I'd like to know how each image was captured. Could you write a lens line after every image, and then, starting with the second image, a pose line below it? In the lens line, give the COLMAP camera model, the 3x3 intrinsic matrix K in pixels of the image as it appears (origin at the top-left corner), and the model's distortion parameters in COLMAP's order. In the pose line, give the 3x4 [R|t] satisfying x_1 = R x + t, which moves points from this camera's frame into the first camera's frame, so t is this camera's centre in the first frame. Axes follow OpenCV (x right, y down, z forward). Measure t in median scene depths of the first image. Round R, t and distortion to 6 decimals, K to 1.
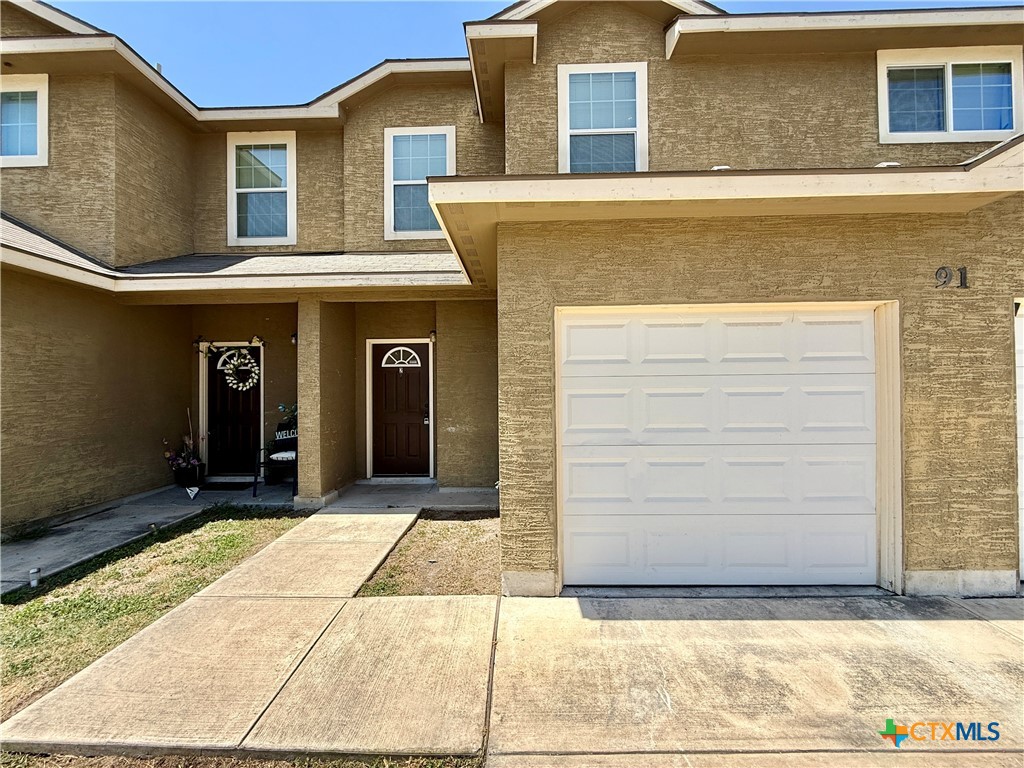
lens RADIAL K [[409.7, 0, 511.5], [0, 409.7, 385.3], [0, 0, 1]] dist [-0.000362, 0.000359]
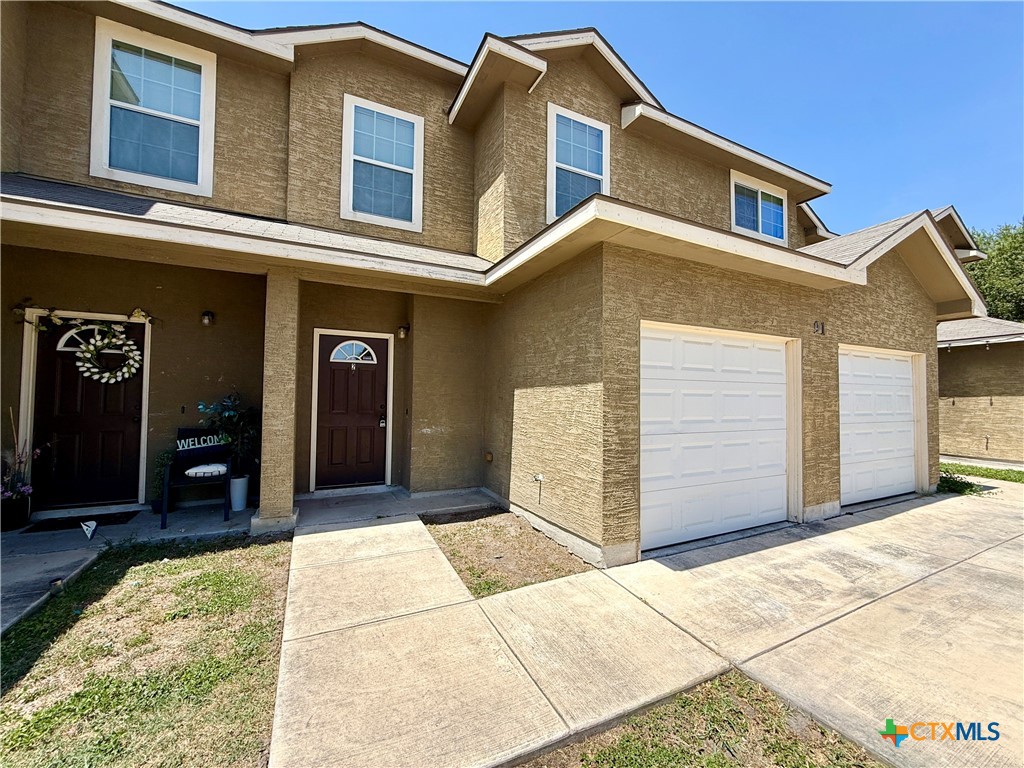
lens RADIAL K [[409.7, 0, 514.9], [0, 409.7, 385.3], [0, 0, 1]] dist [-0.000362, 0.000359]
pose [[0.883097, 0.032341, 0.468075, -0.504844], [-0.021818, 0.999373, -0.027887, 0.028299], [-0.468683, 0.014414, 0.883249, 0.069067]]
